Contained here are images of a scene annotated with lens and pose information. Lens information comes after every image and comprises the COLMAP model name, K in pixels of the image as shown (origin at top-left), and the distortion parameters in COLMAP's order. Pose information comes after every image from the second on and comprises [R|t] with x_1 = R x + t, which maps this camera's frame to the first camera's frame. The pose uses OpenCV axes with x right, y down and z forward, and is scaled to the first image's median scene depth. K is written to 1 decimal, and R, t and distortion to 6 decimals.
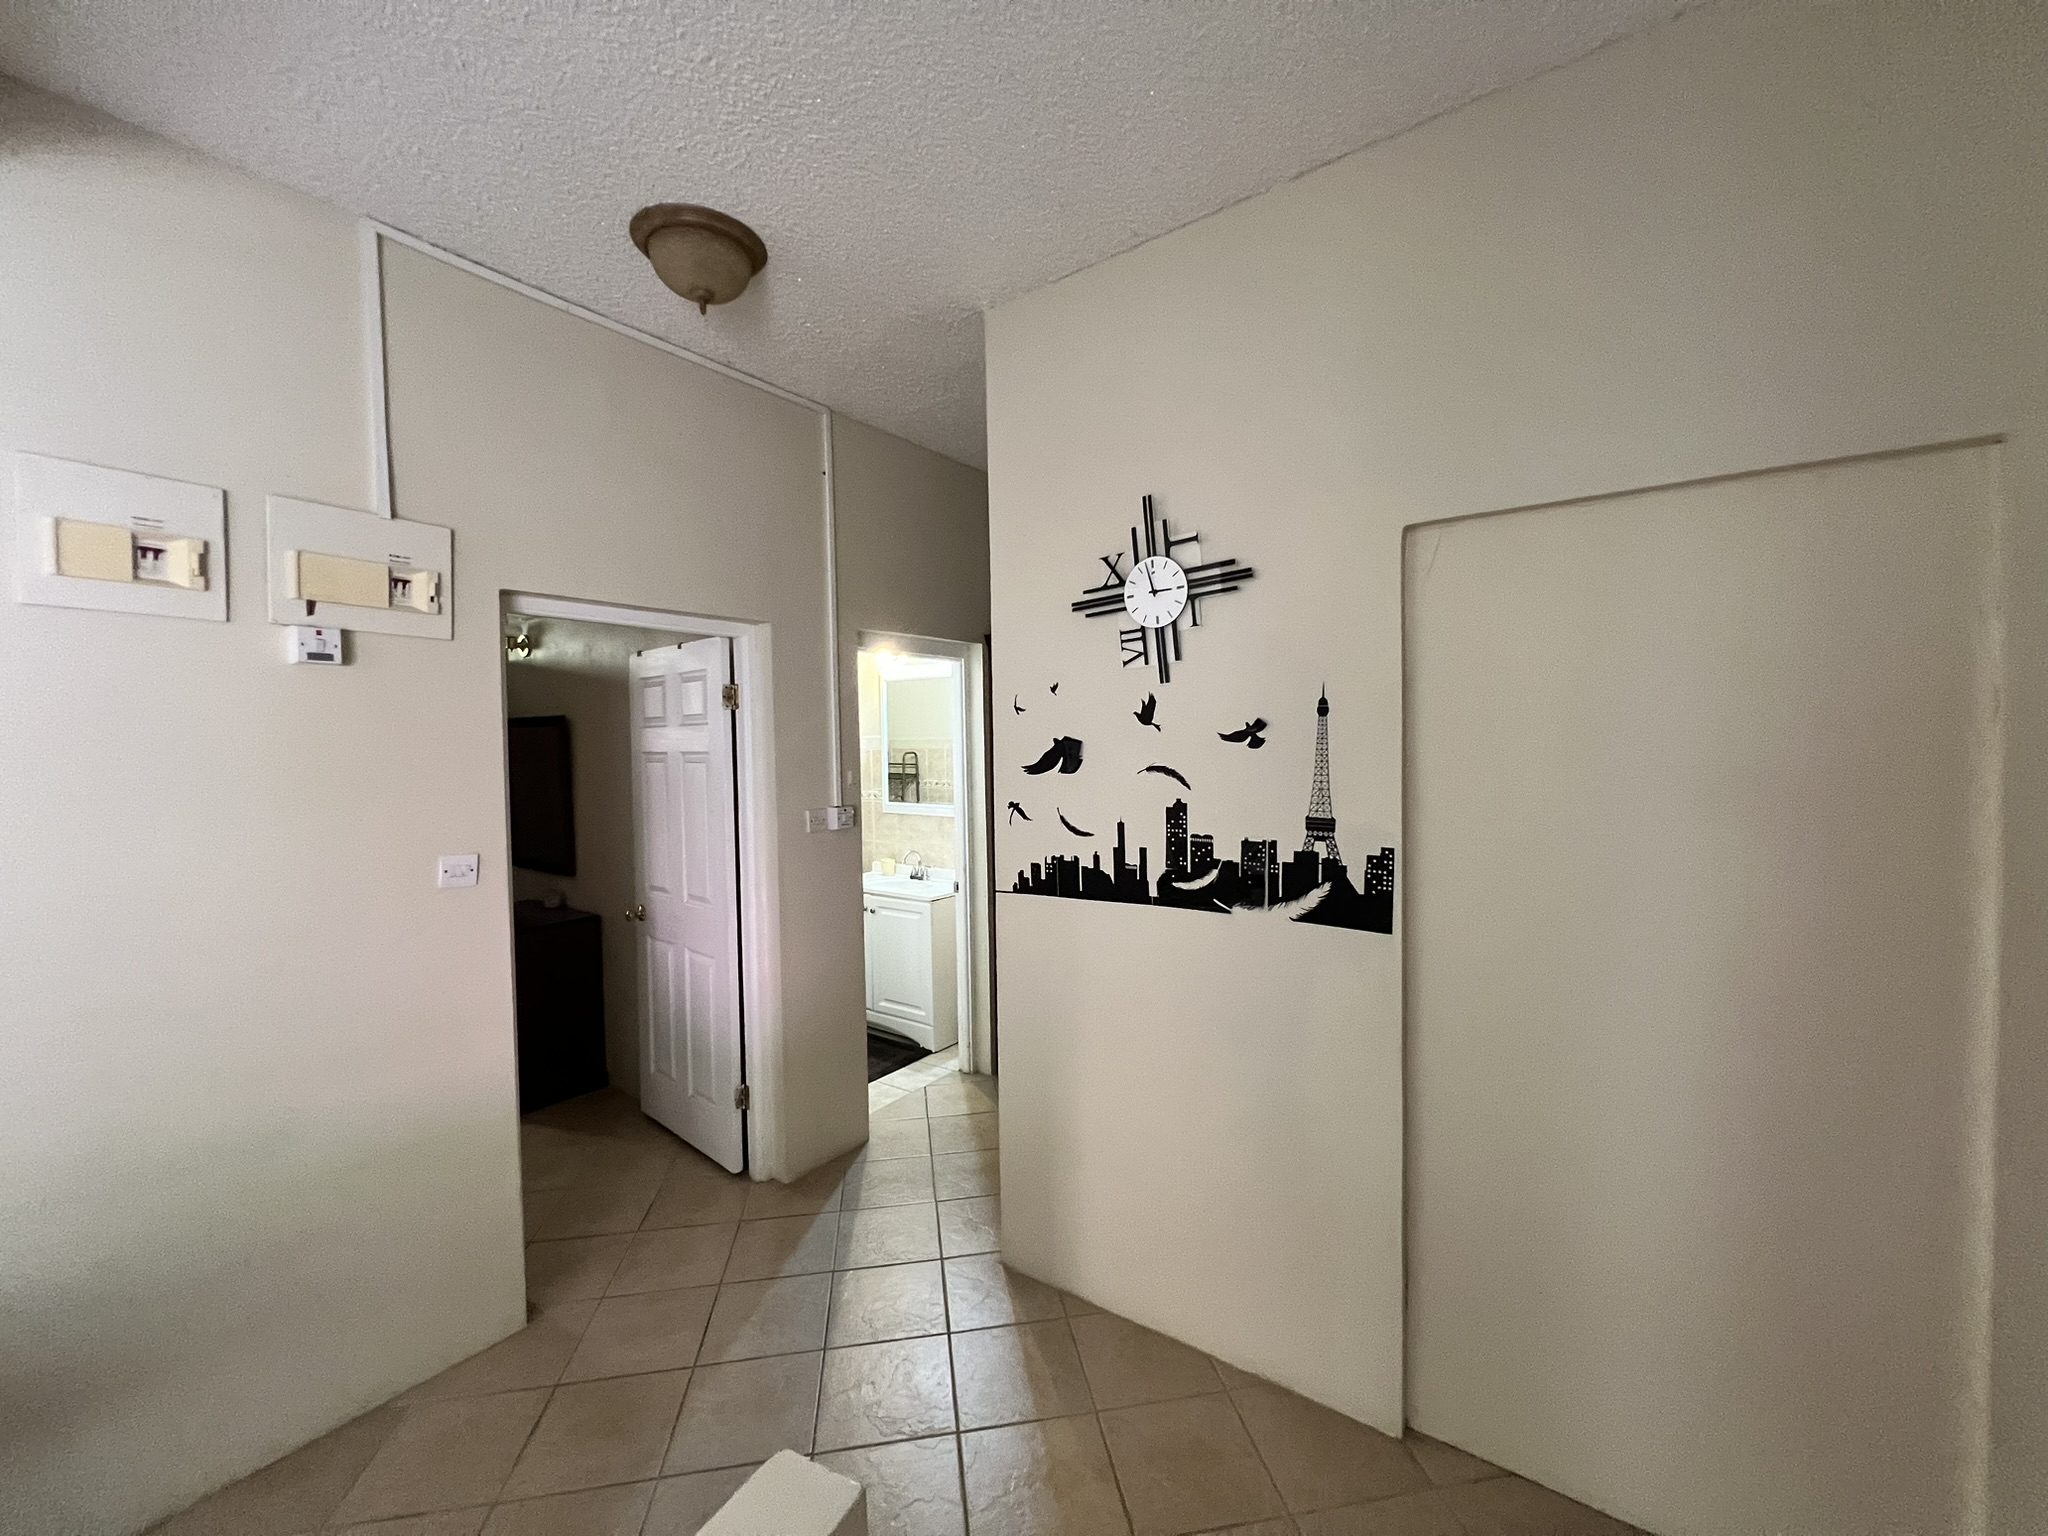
lens RADIAL K [[827.0, 0, 1027.9], [0, 827.0, 777.5], [0, 0, 1]] dist [0.000583, 0.000430]
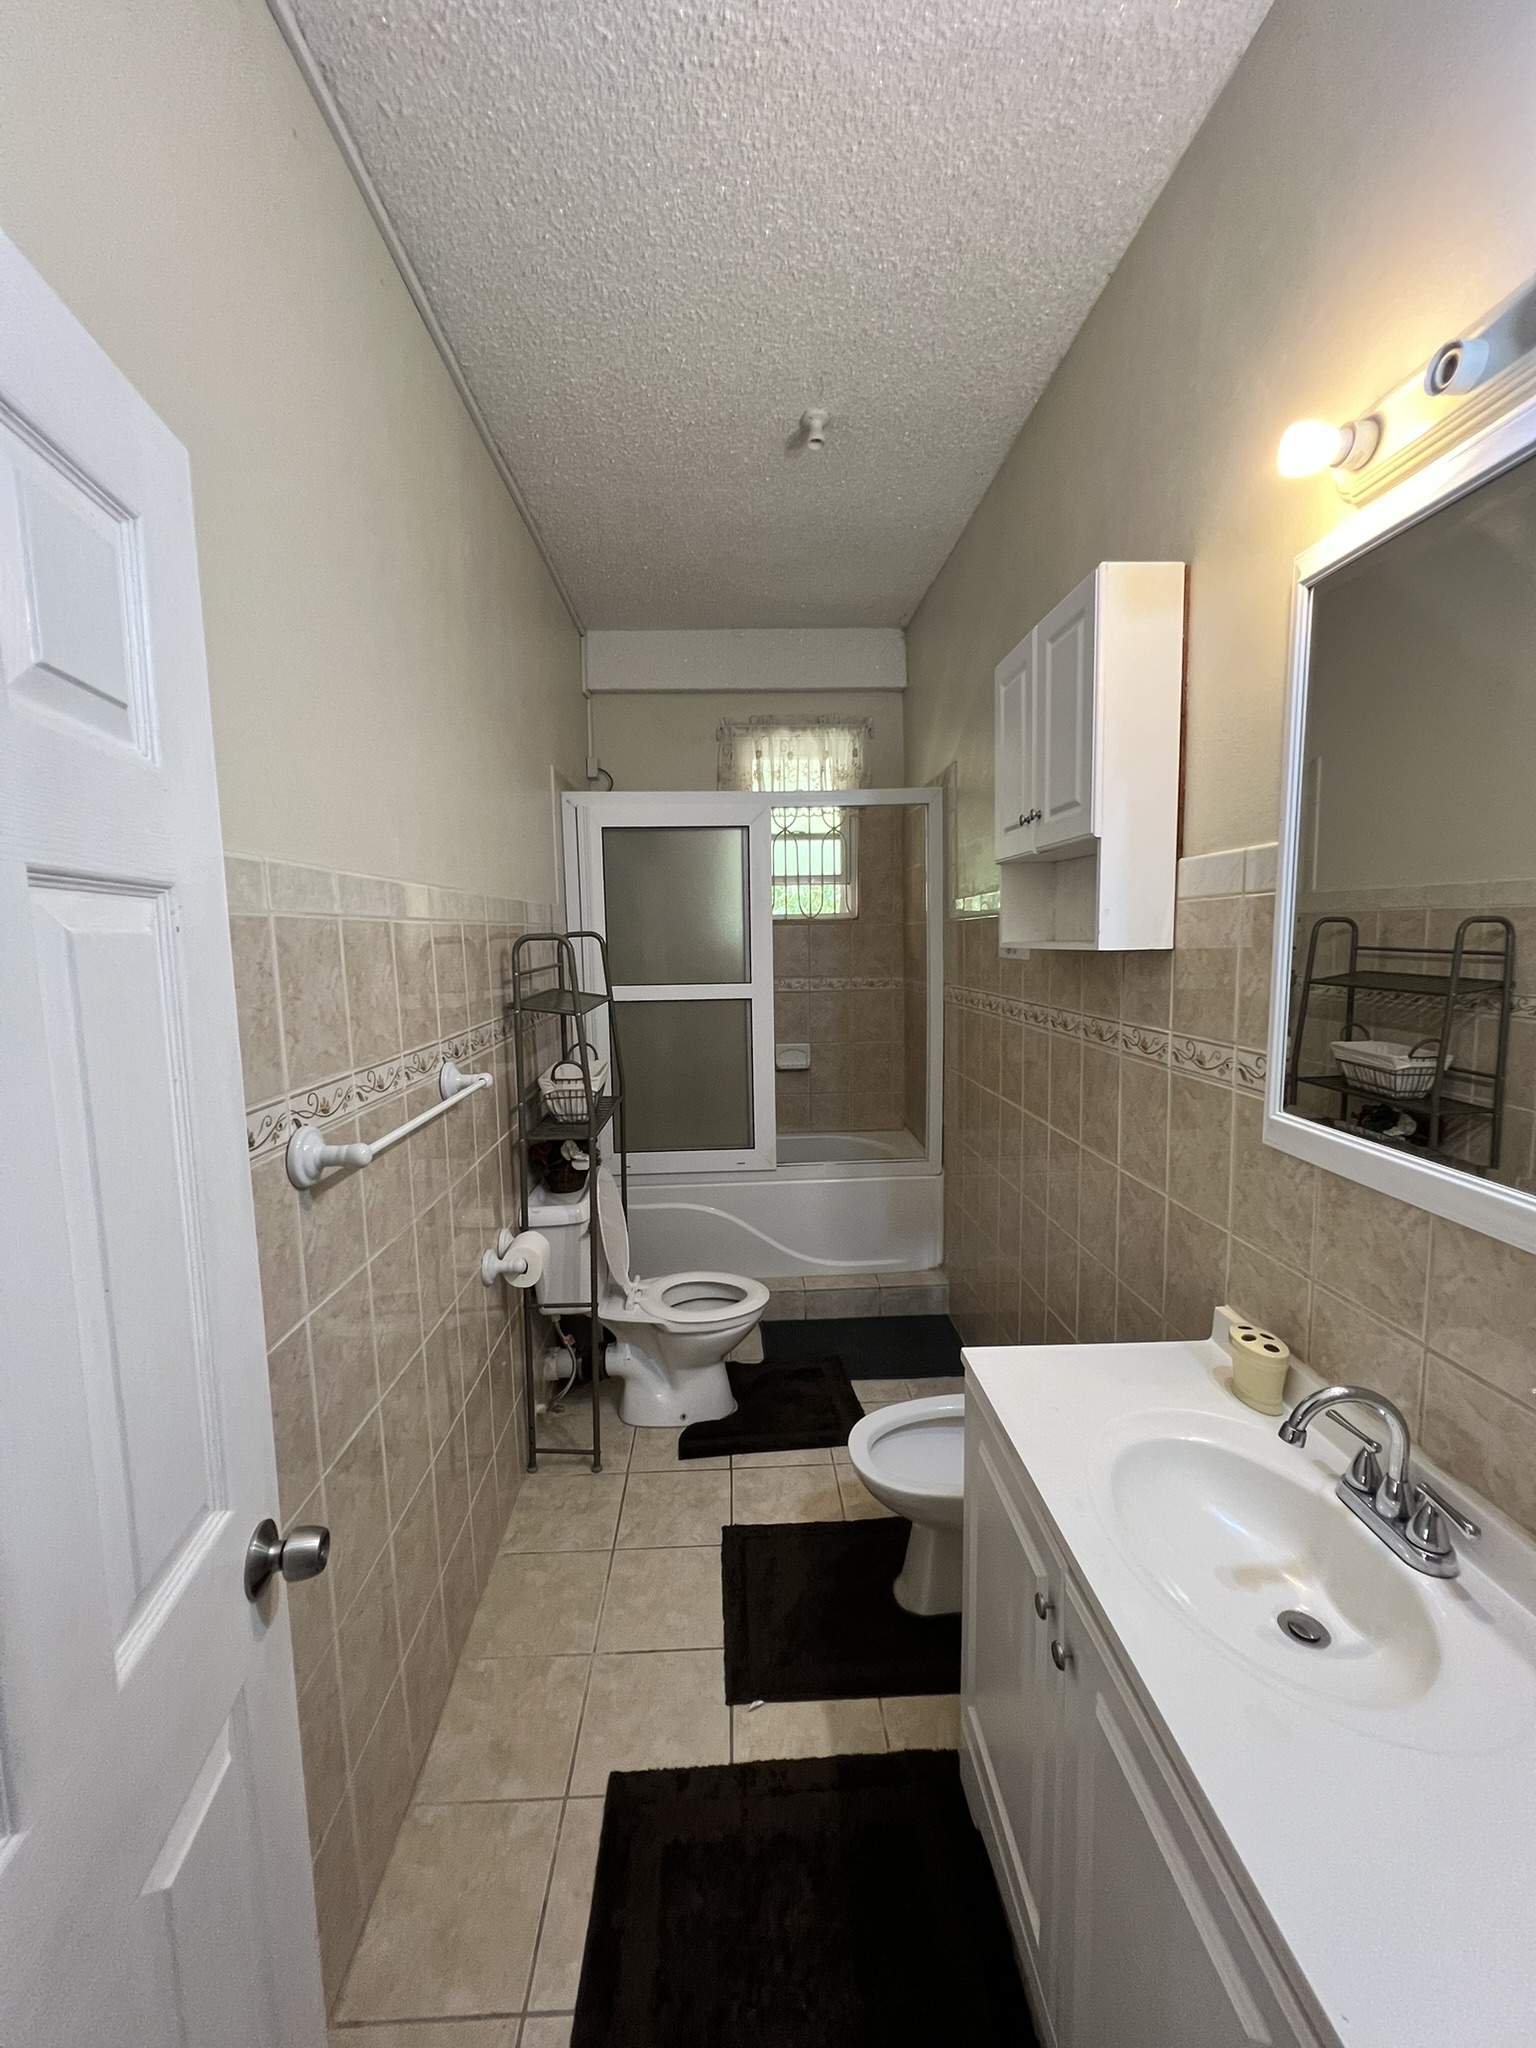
lens RADIAL K [[827.0, 0, 767.8], [0, 827.0, 1017.2], [0, 0, 1]] dist [0.000583, 0.000430]
pose [[0.616610, 0.086230, -0.782532, -0.053079], [-0.012108, 0.994905, 0.100091, -0.020312], [0.787176, -0.052243, 0.614512, 0.547216]]
